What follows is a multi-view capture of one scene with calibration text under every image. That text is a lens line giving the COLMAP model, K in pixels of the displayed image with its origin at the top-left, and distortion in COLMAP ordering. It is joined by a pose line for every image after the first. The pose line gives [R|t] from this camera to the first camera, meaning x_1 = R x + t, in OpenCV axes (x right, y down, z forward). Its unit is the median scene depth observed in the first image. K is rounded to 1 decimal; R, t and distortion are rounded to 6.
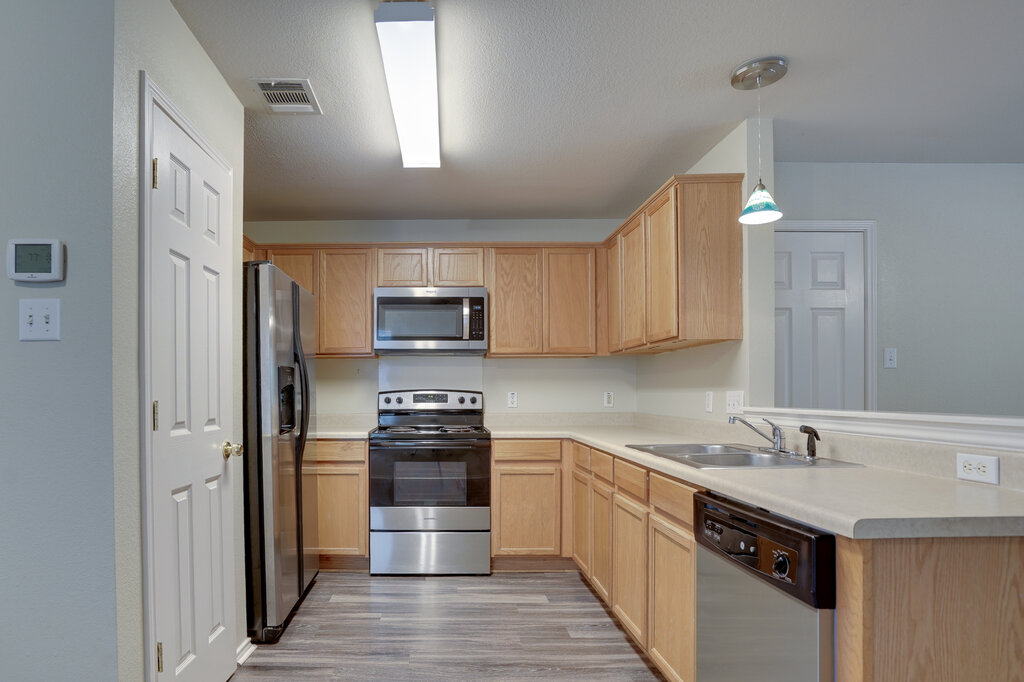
lens RADIAL K [[556.4, 0, 511.0], [0, 556.4, 395.9], [0, 0, 1]] dist [-0.070433, 0.038573]
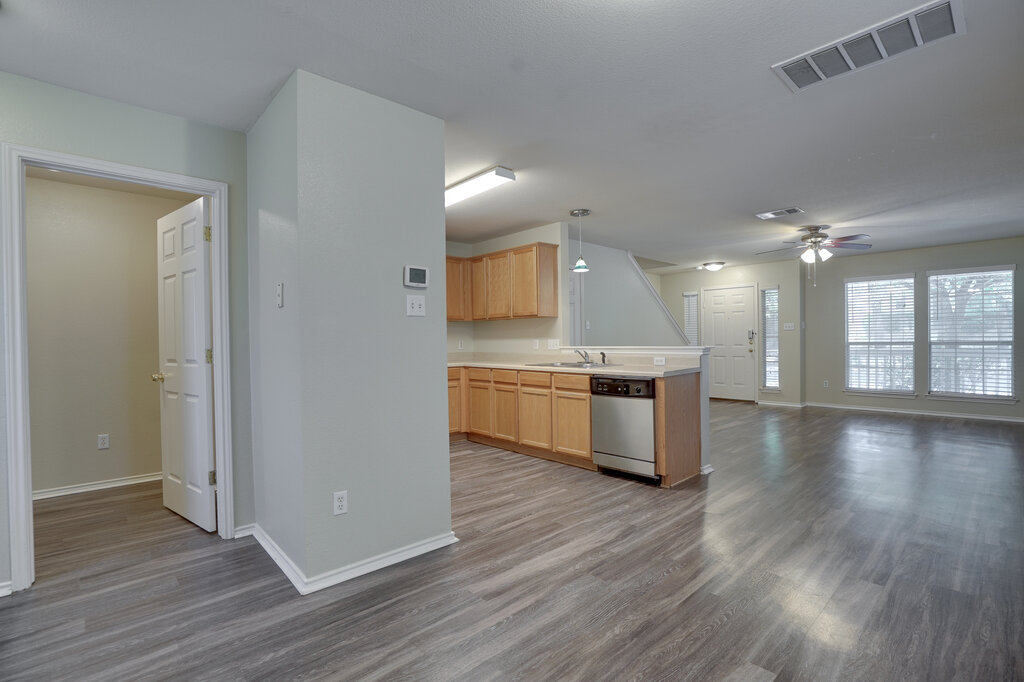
lens RADIAL K [[471.7, 0, 512.0], [0, 471.7, 341.0], [0, 0, 1]] dist [-0.057852, 0.016953]
pose [[0.730105, -0.009784, 0.683265, -0.661363], [0.015466, 0.999878, -0.002210, -0.000590], [-0.683160, 0.012181, 0.730168, -0.190165]]
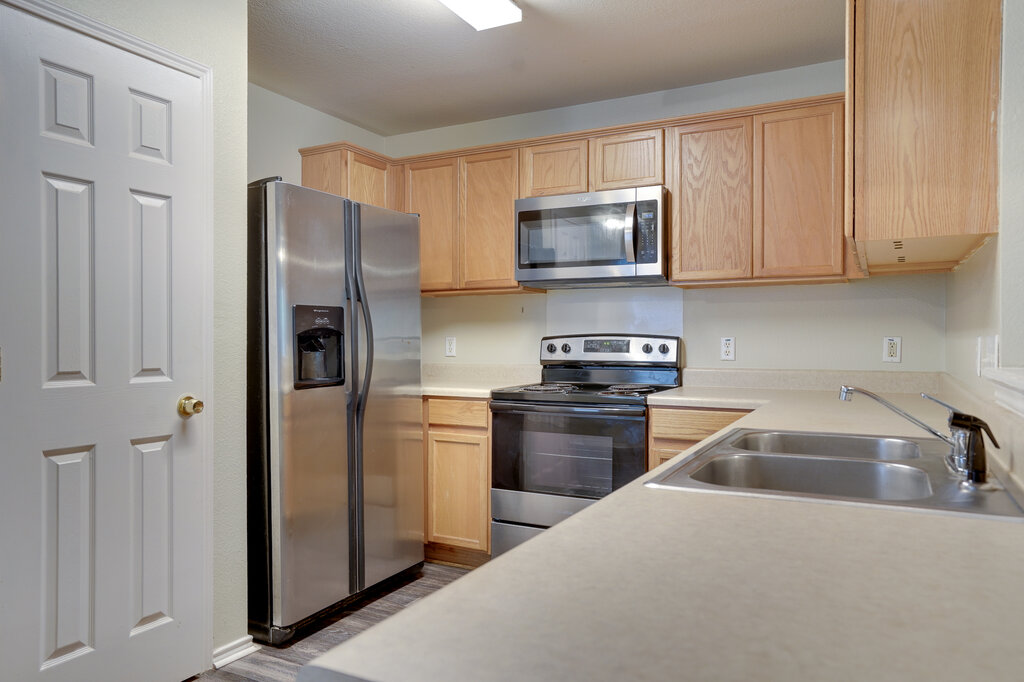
lens RADIAL K [[716.1, 0, 512.0], [0, 716.1, 341.0], [0, 0, 1]] dist [0.011100, 0.004767]
pose [[0.878453, 0.002865, -0.477820, 0.239822], [-0.003824, 0.999992, -0.001034, -0.001033], [0.477813, 0.002736, 0.878457, 0.144584]]
